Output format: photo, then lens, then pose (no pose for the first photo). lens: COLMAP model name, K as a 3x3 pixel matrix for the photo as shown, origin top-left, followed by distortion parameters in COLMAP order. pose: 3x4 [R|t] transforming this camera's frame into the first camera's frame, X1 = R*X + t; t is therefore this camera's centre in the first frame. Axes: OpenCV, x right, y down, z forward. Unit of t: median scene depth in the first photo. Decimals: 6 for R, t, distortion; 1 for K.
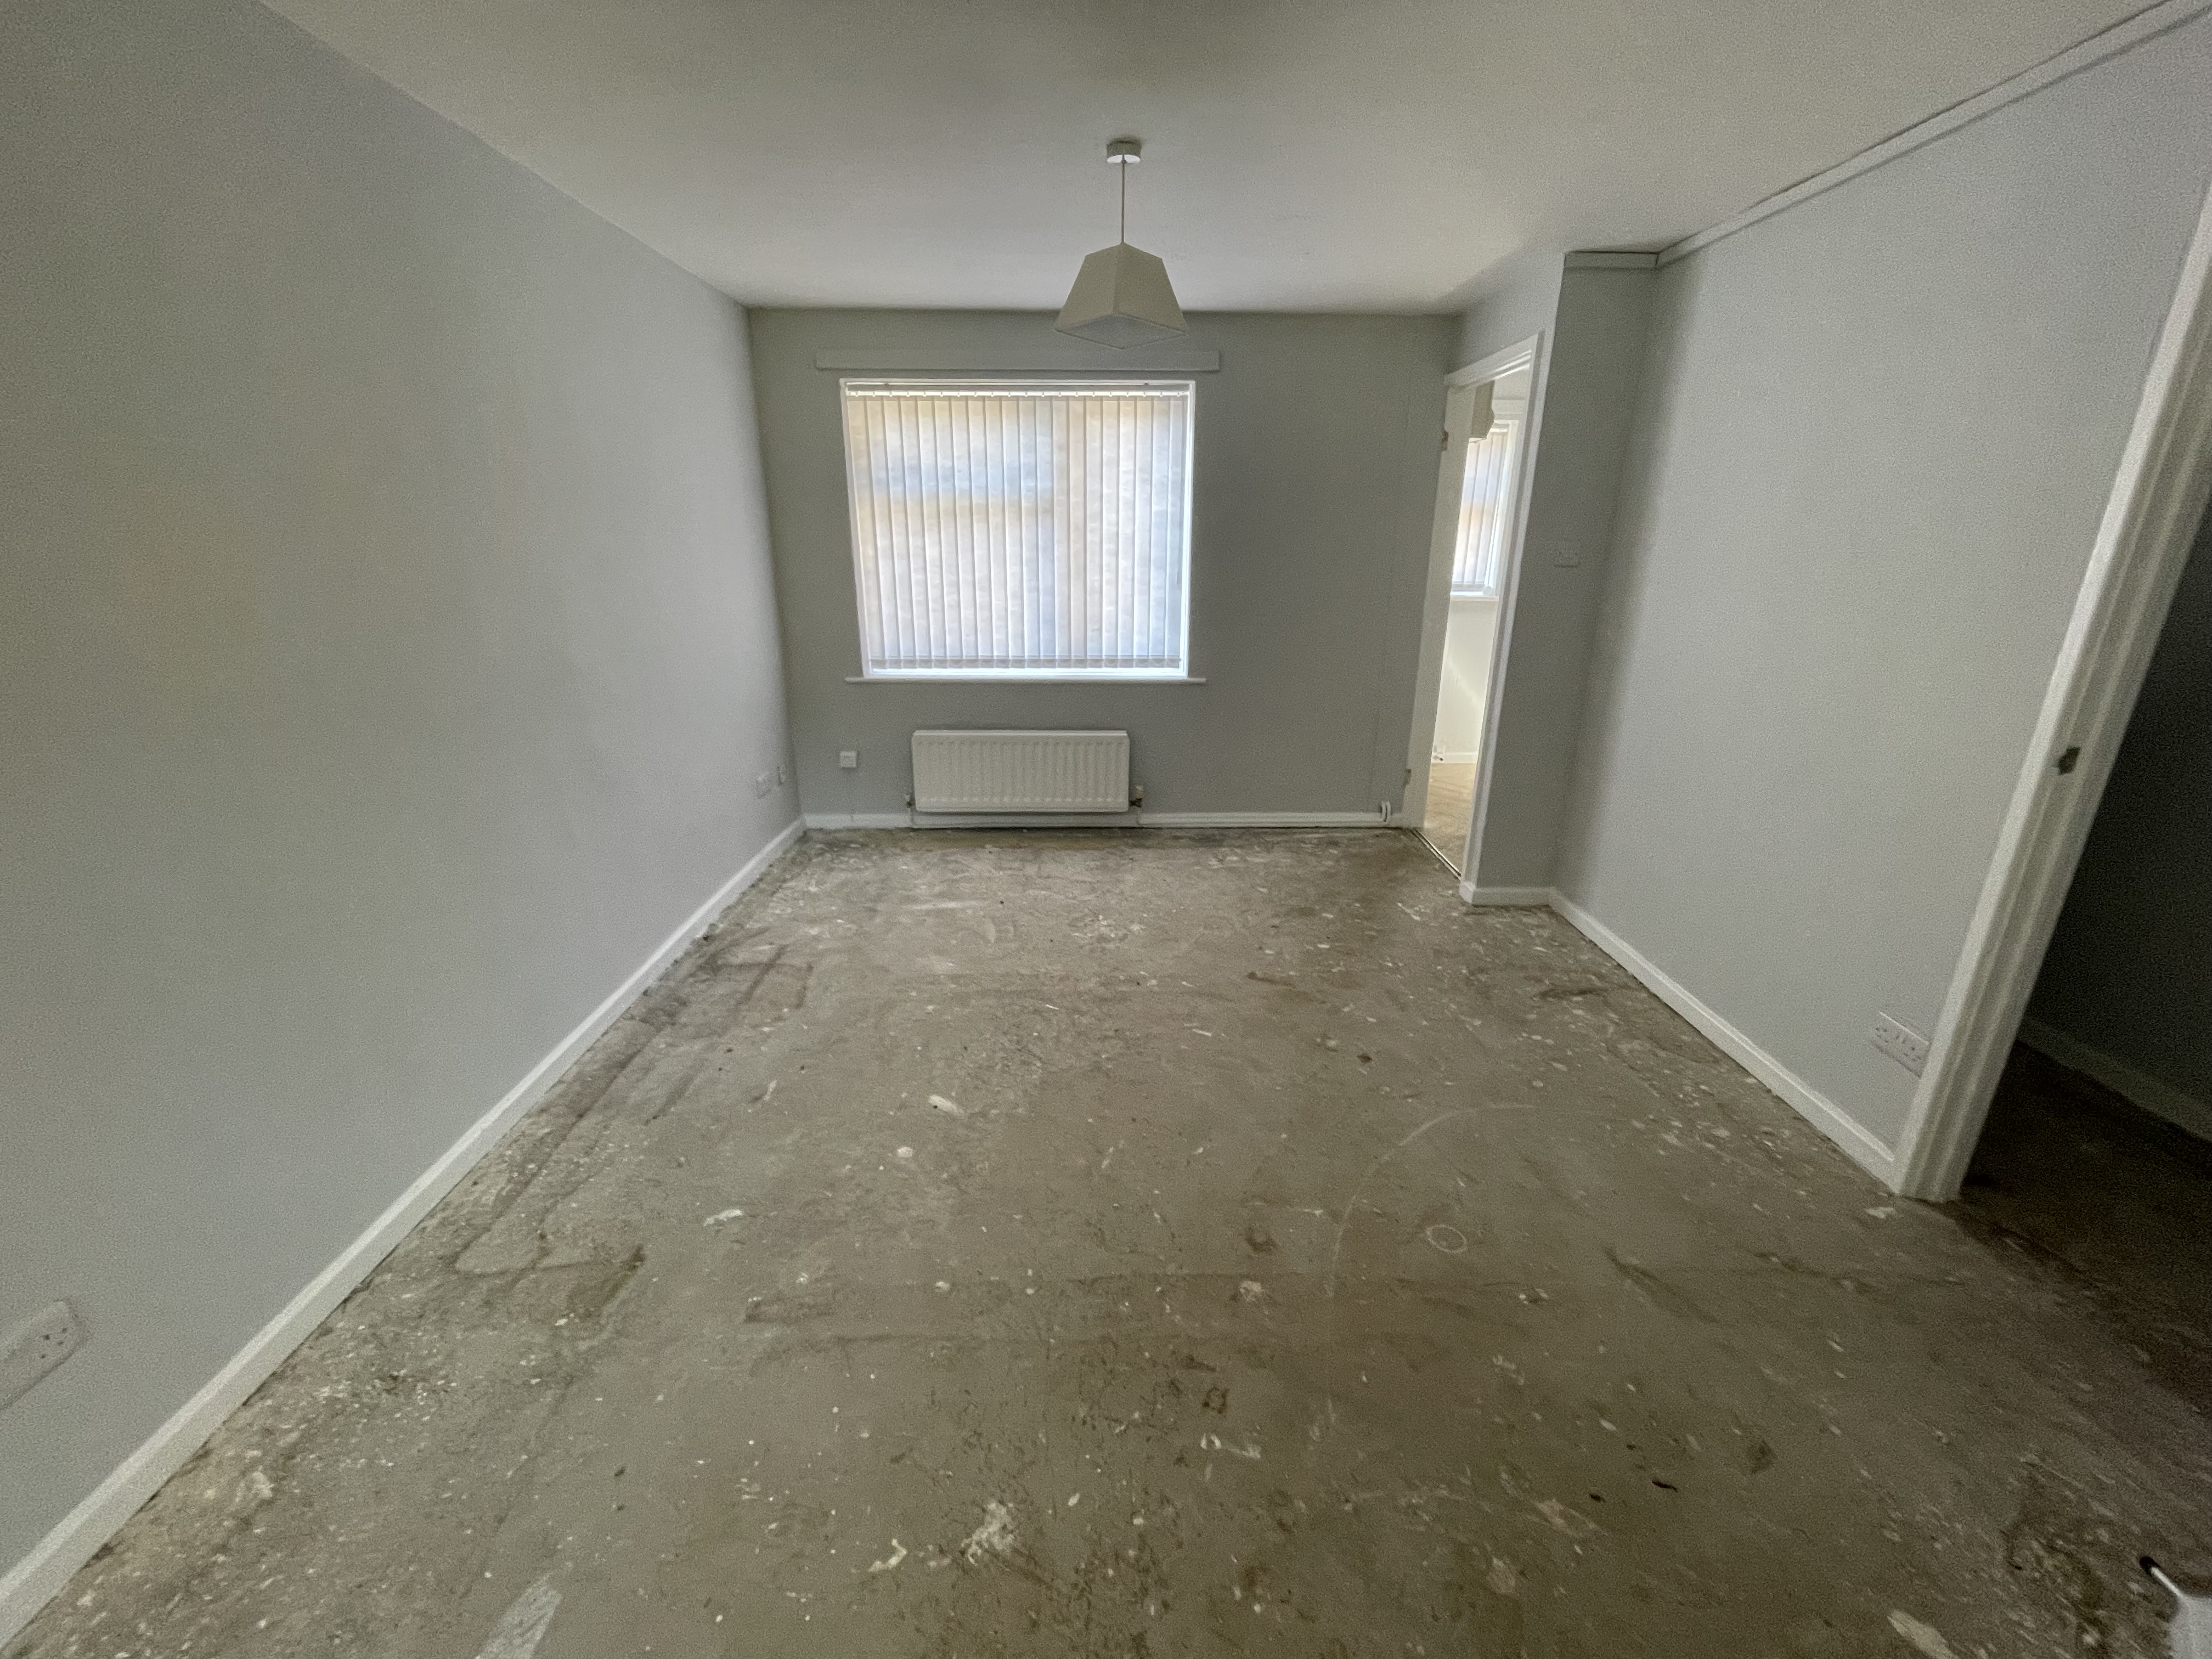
lens RADIAL K [[907.2, 0, 1102.5], [0, 907.2, 826.9], [0, 0, 1]] dist [-0.003026, 0.000179]
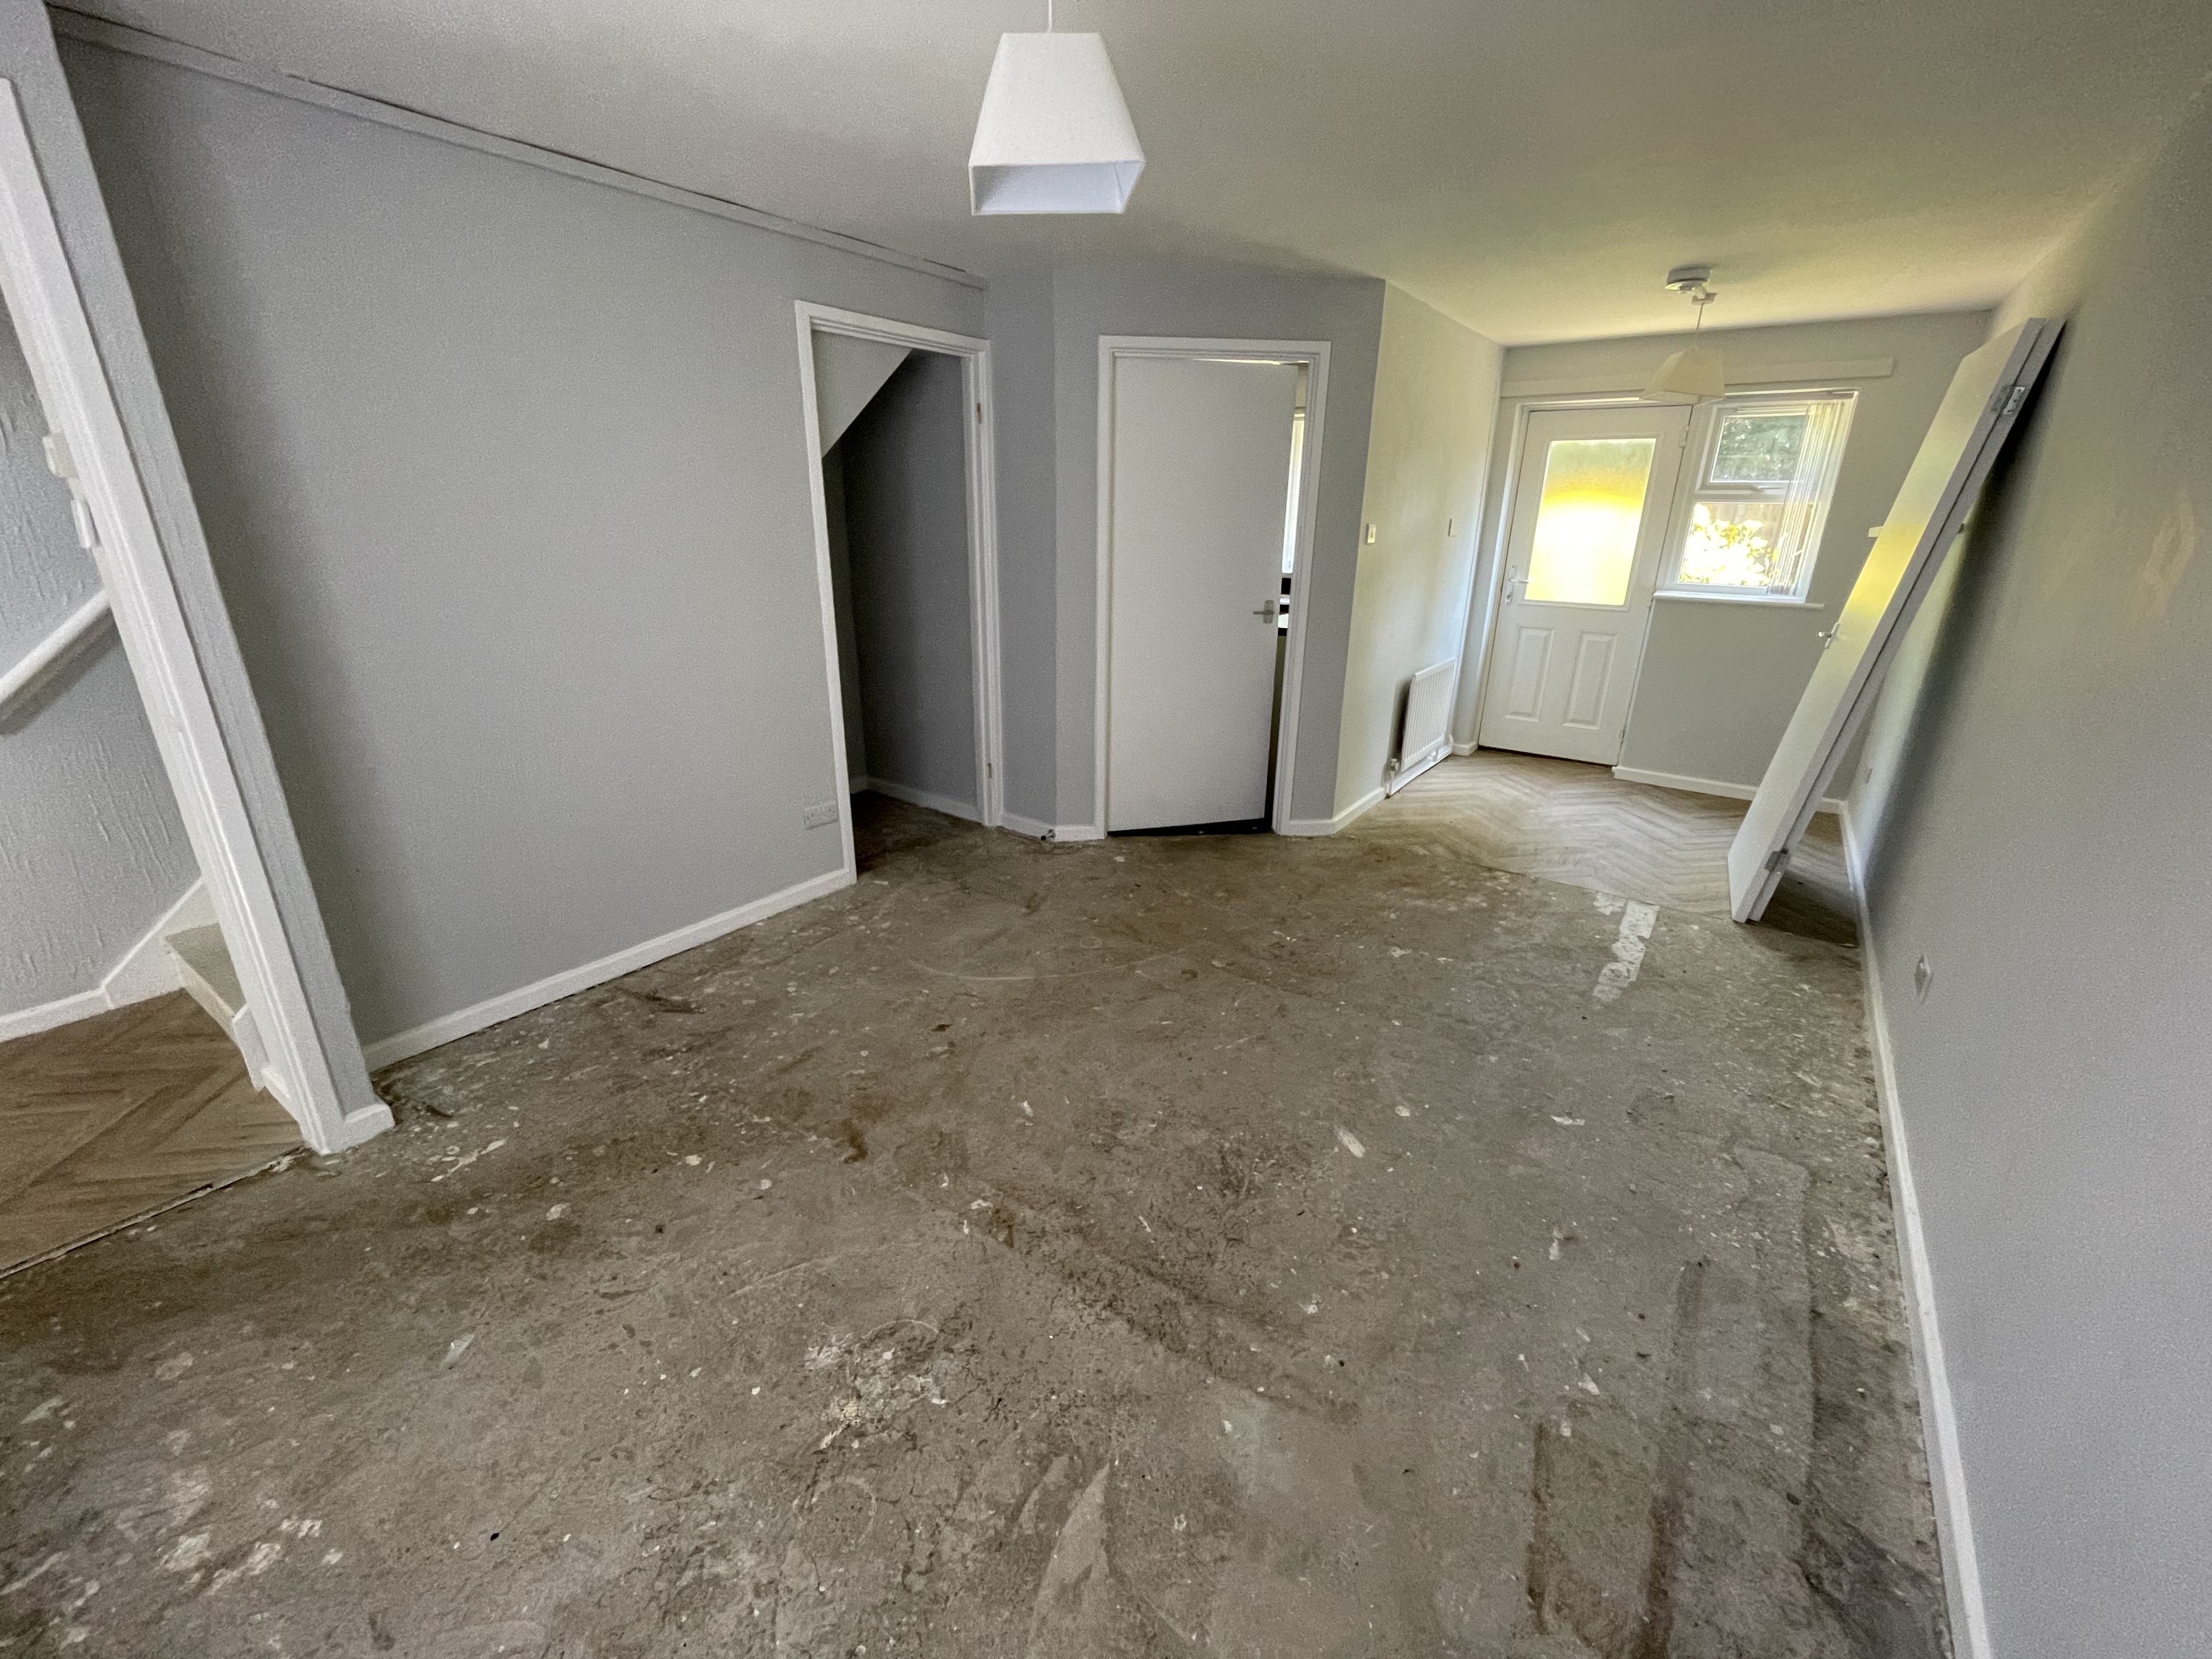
lens RADIAL K [[907.2, 0, 1103.8], [0, 907.2, 829.8], [0, 0, 1]] dist [-0.003026, 0.000179]
pose [[-0.806380, -0.213033, 0.551696, -0.374035], [0.167771, 0.812139, 0.558823, -0.466409], [-0.567101, 0.543183, -0.619152, 1.389821]]
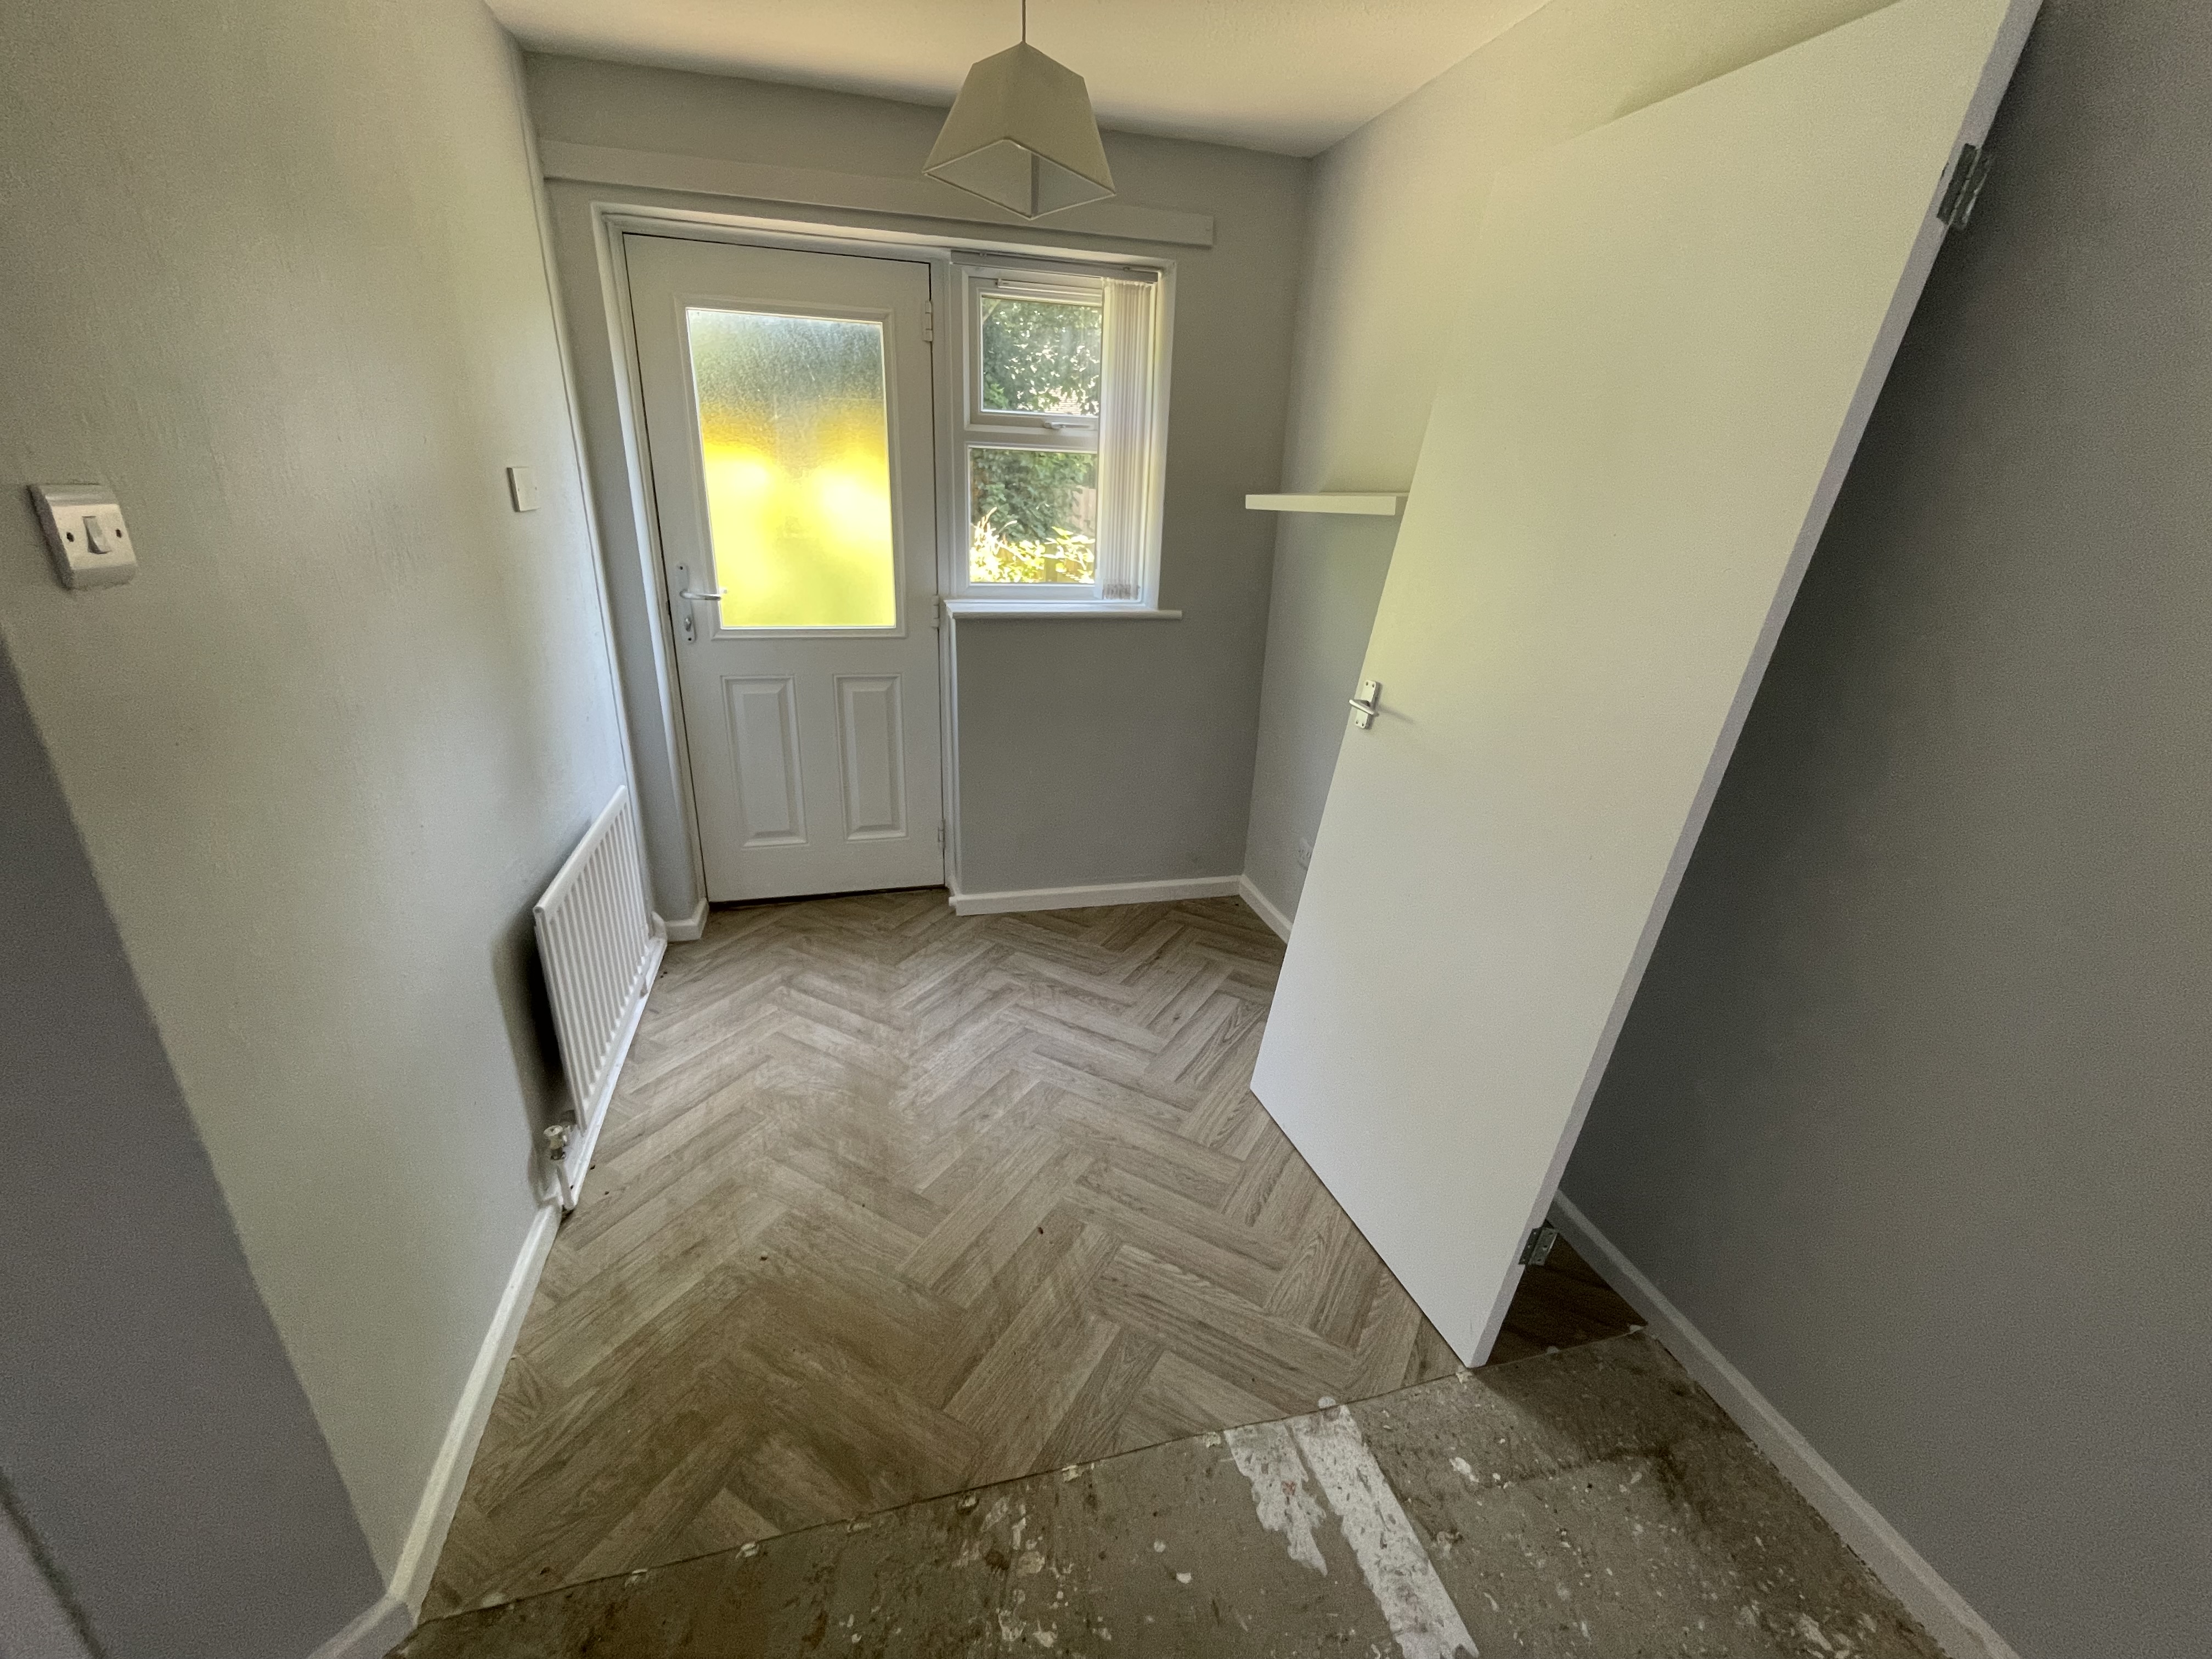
lens RADIAL K [[907.2, 0, 1105.0], [0, 907.2, 825.6], [0, 0, 1]] dist [-0.003026, 0.000179]
pose [[-0.966624, 0.054224, -0.250396, -0.056699], [-0.116414, 0.777663, 0.617809, -0.112552], [0.228223, 0.626339, -0.745395, 0.334657]]
